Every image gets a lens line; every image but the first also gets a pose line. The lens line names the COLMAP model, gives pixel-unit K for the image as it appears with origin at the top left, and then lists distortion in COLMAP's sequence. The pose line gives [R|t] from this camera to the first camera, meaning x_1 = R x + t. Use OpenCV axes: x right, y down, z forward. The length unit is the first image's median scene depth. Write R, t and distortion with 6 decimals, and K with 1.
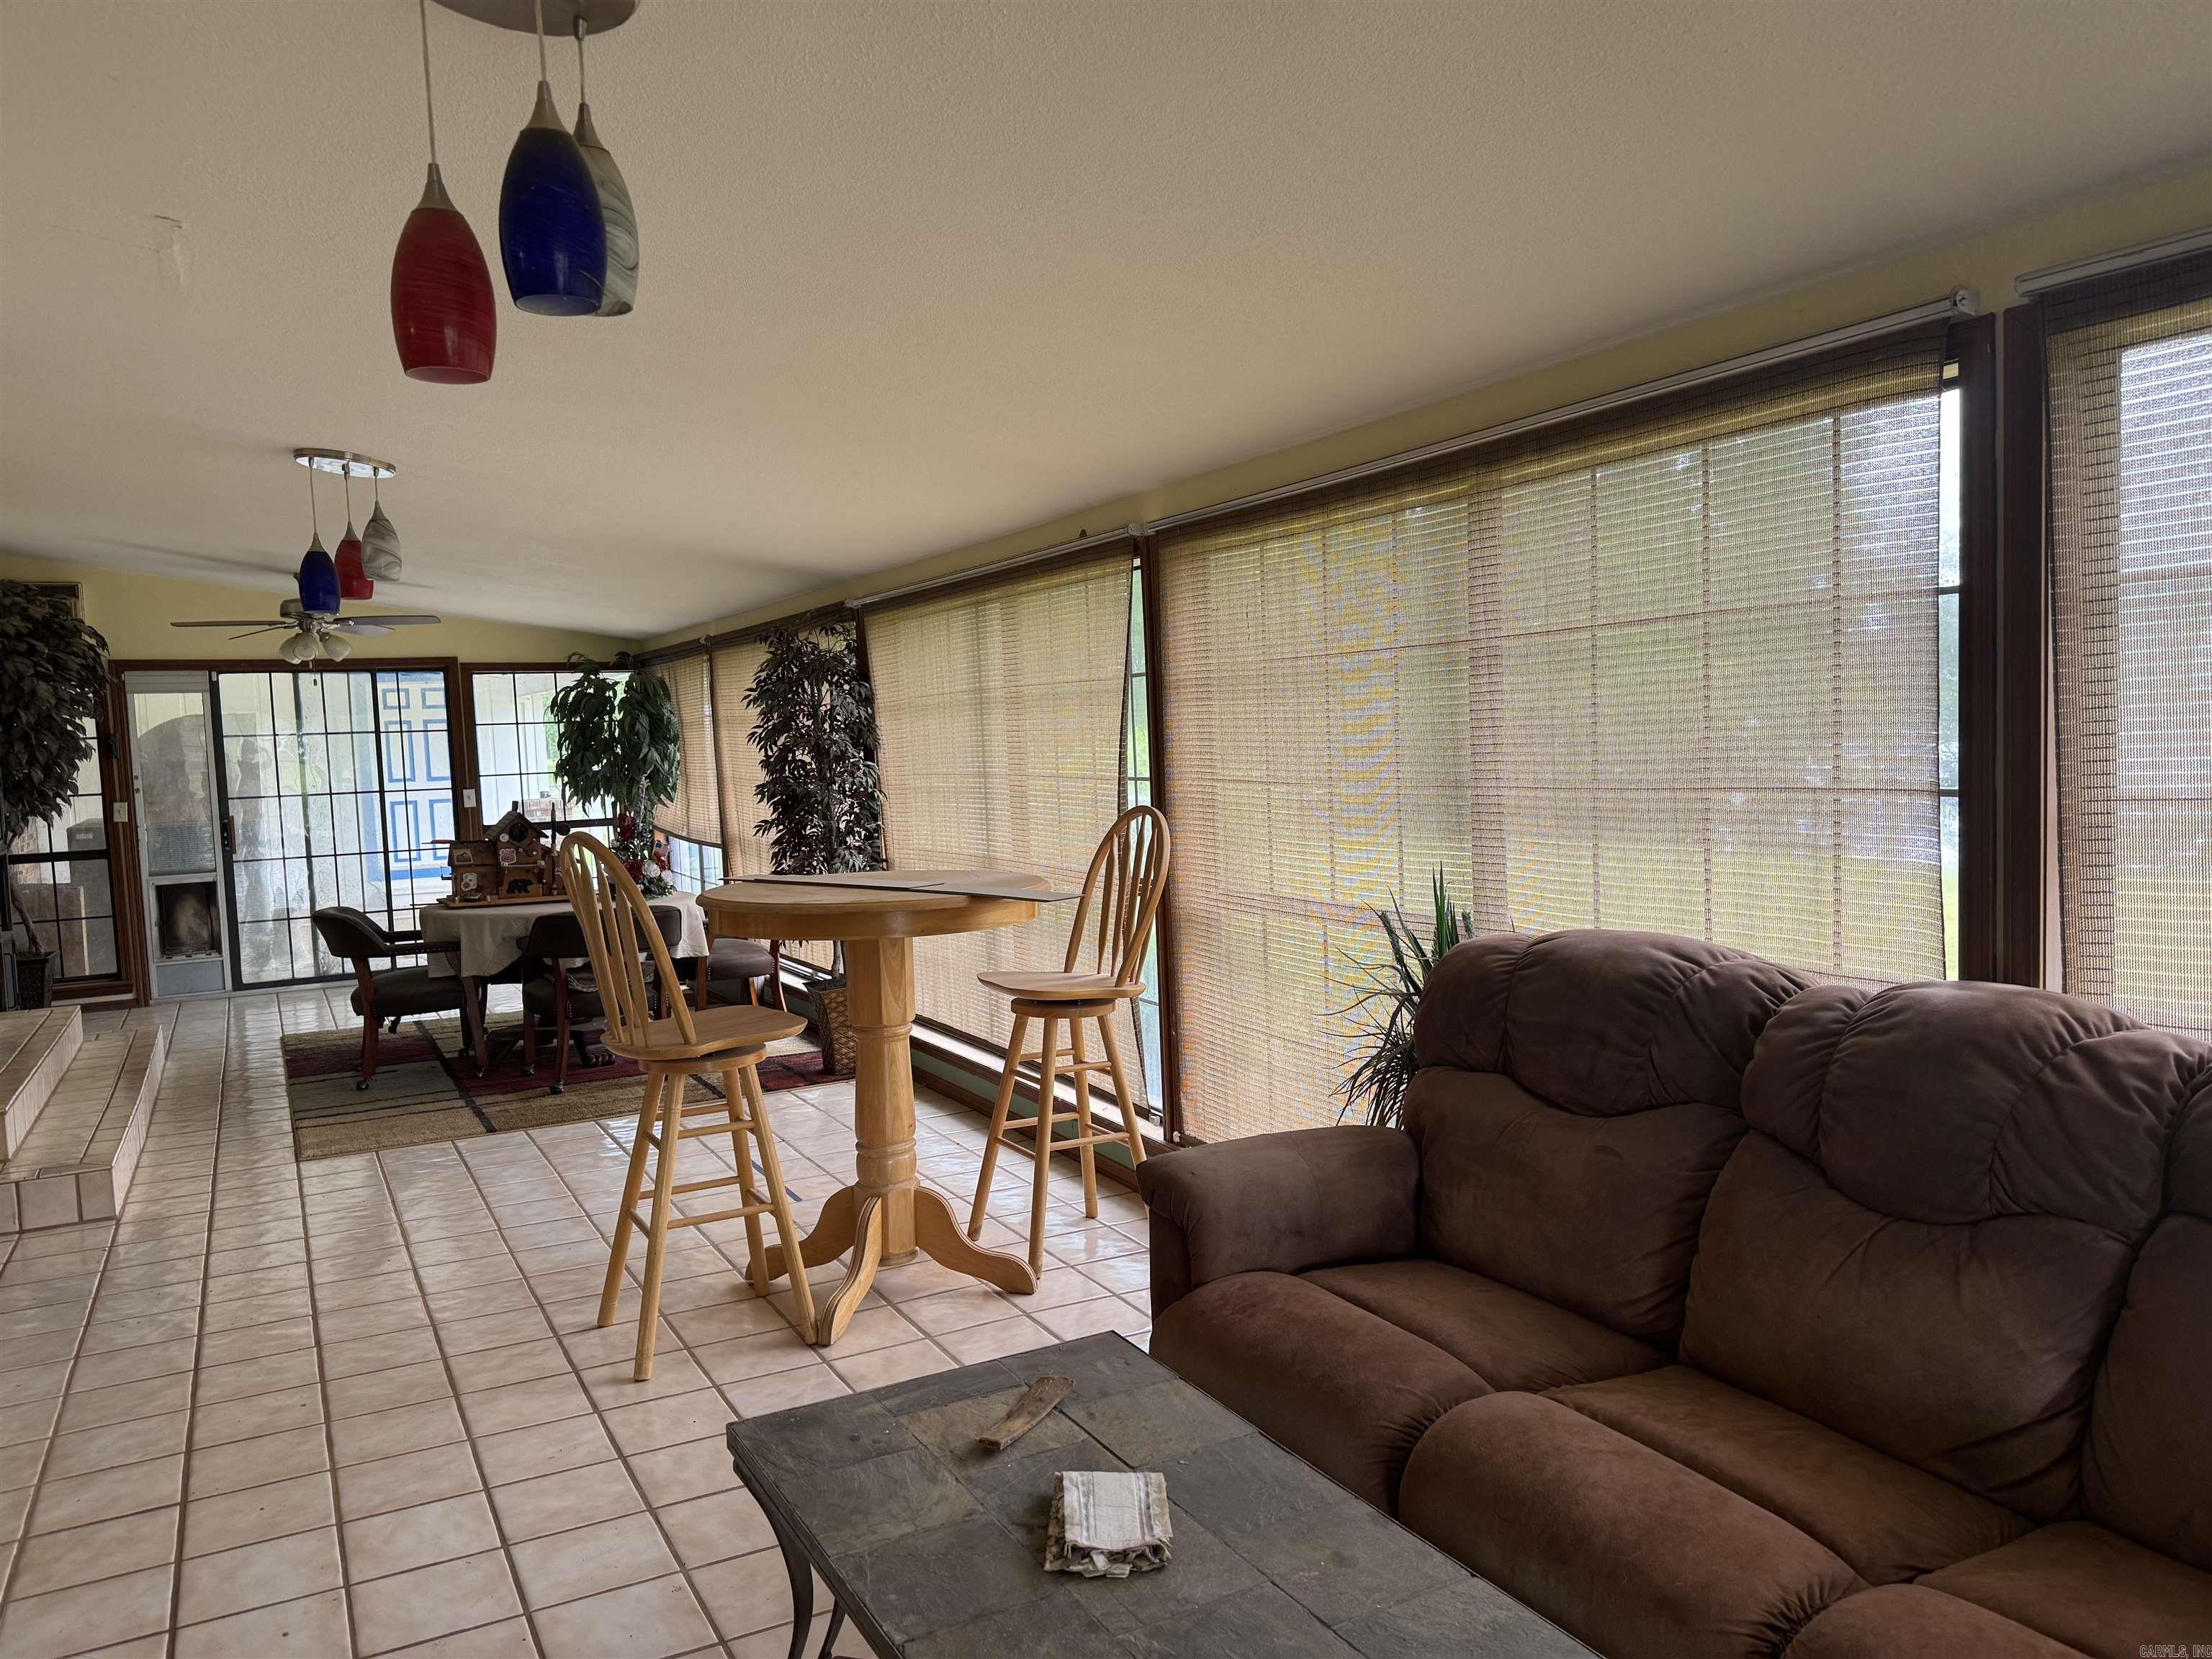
lens RADIAL K [[1549.2, 0, 1107.9], [0, 1549.2, 830.0], [0, 0, 1]] dist [0.064000, -0.070302]
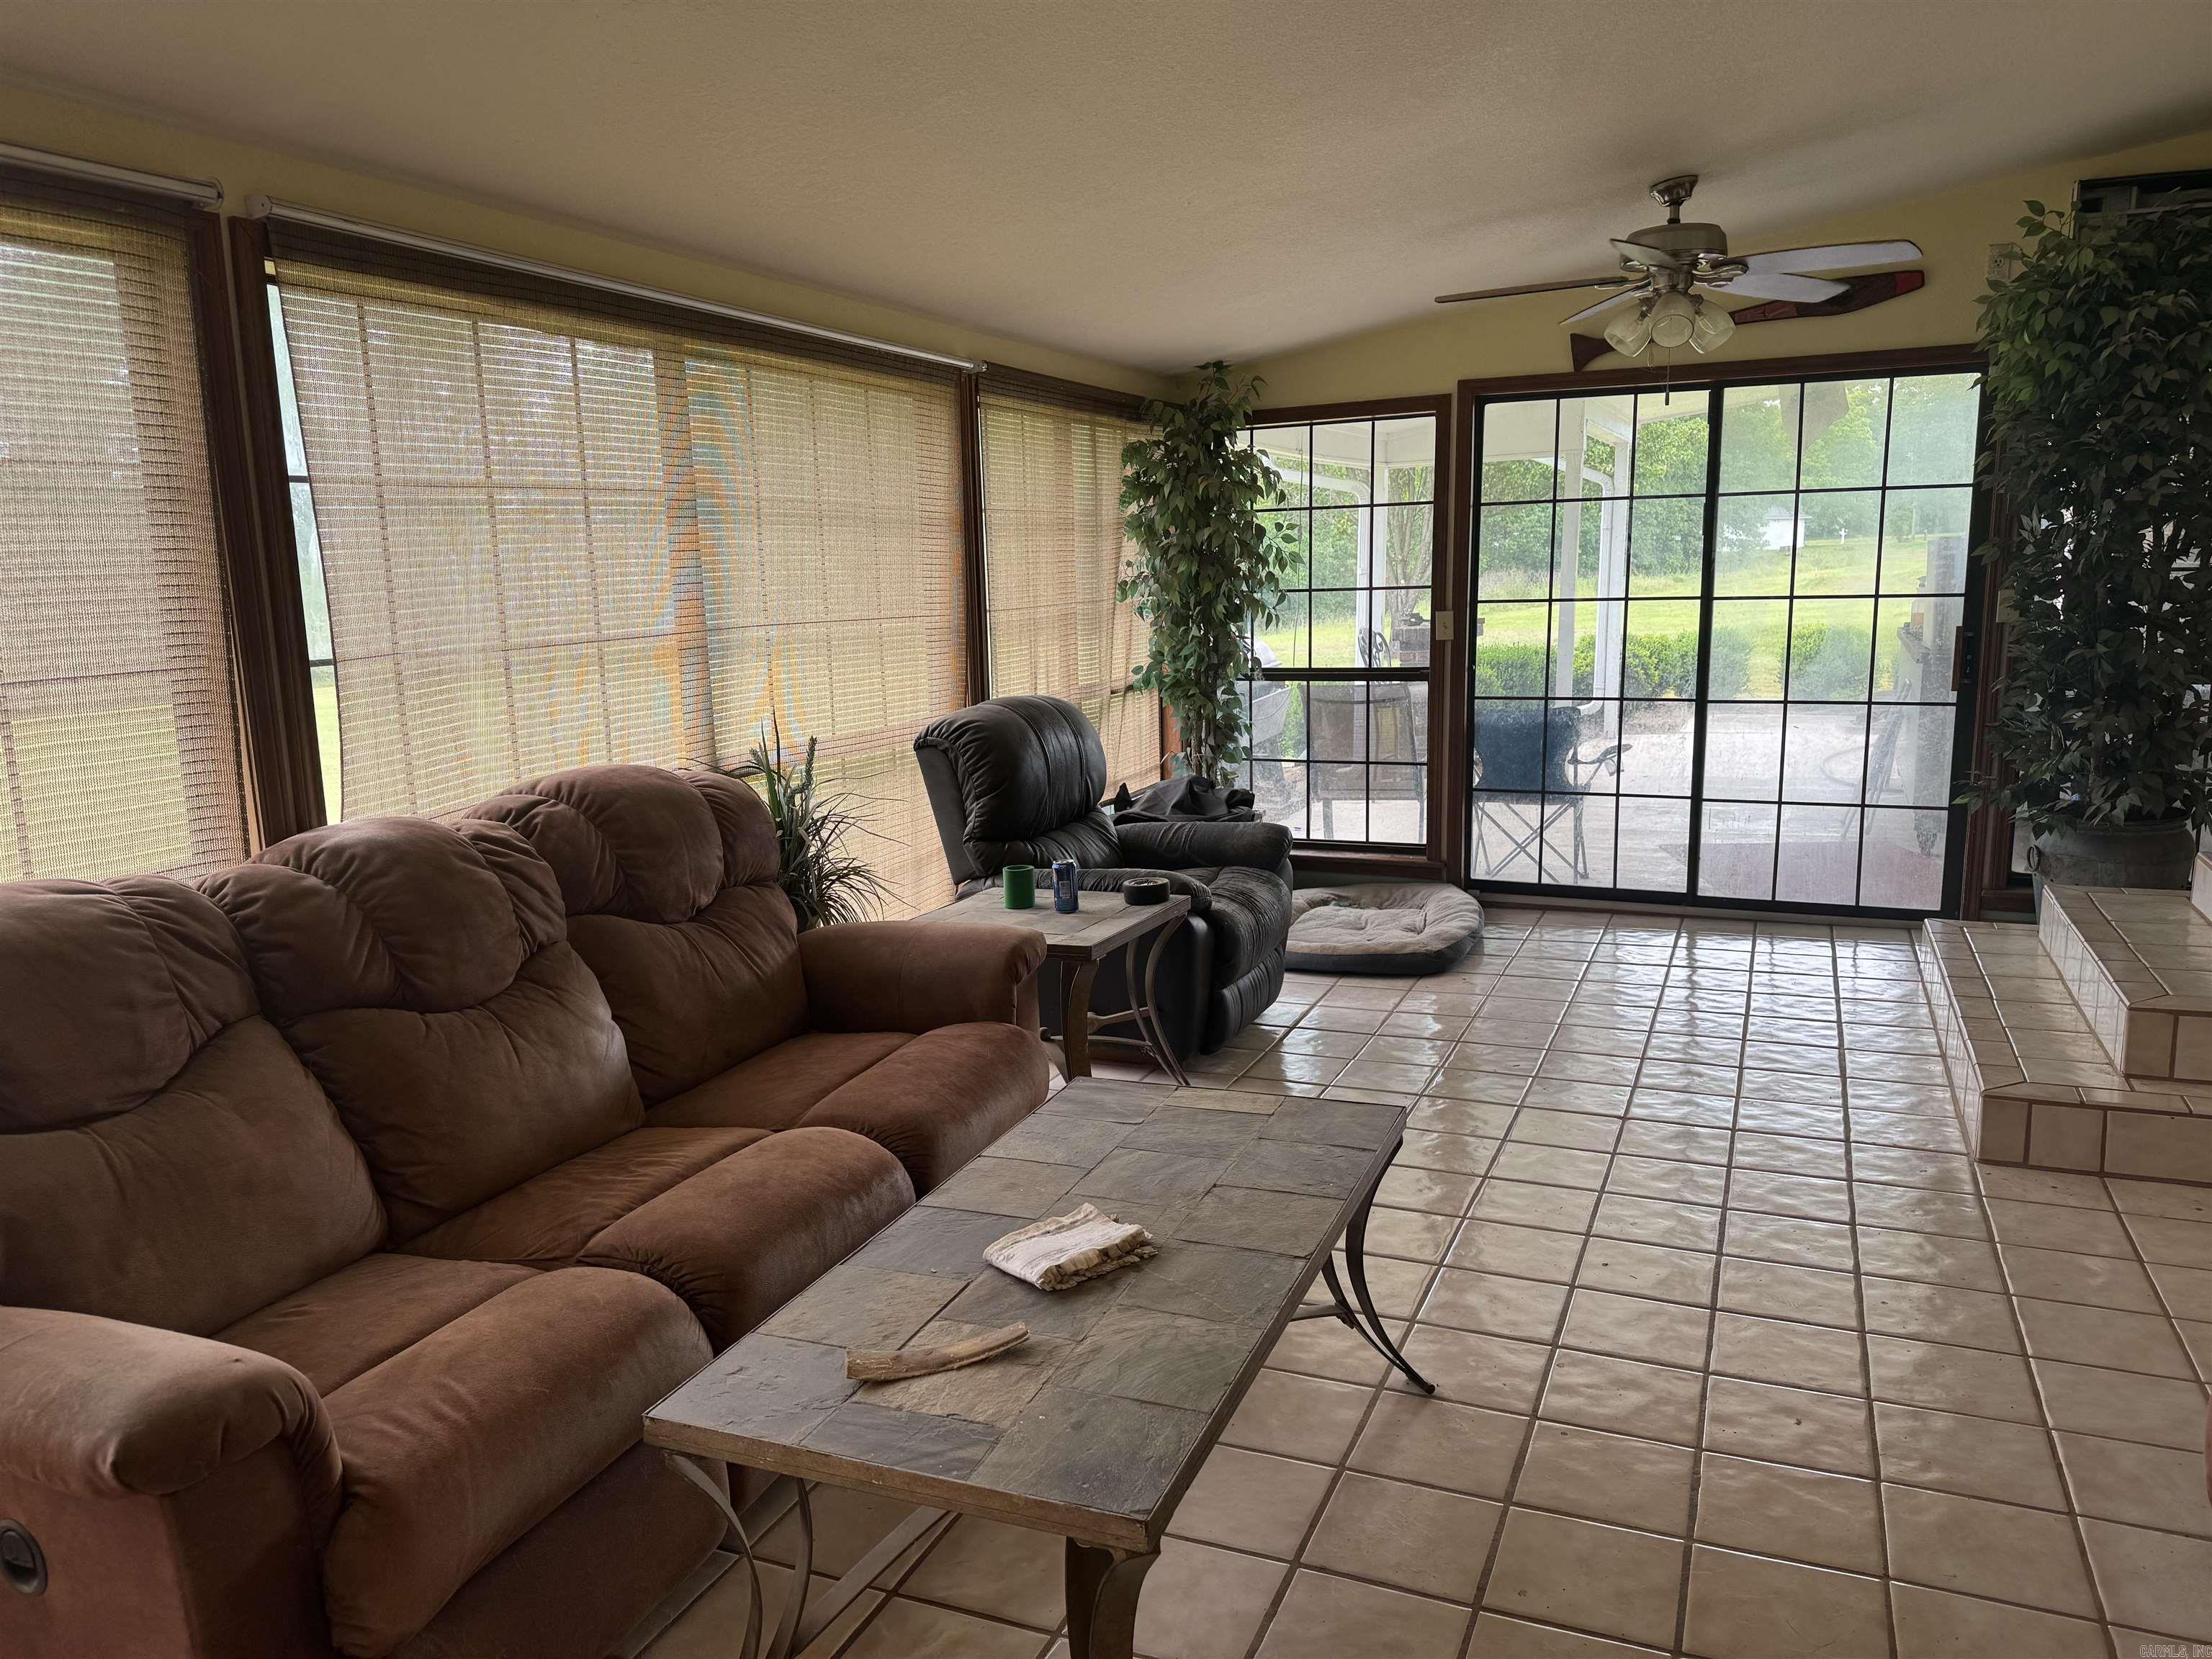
lens RADIAL K [[1549.2, 0, 1111.8], [0, 1549.2, 830.2], [0, 0, 1]] dist [0.064000, -0.070302]
pose [[-0.622116, -0.086286, 0.778156, -0.749291], [0.099526, 0.977129, 0.187918, -0.062678], [-0.776573, 0.194353, -0.599300, 1.359531]]
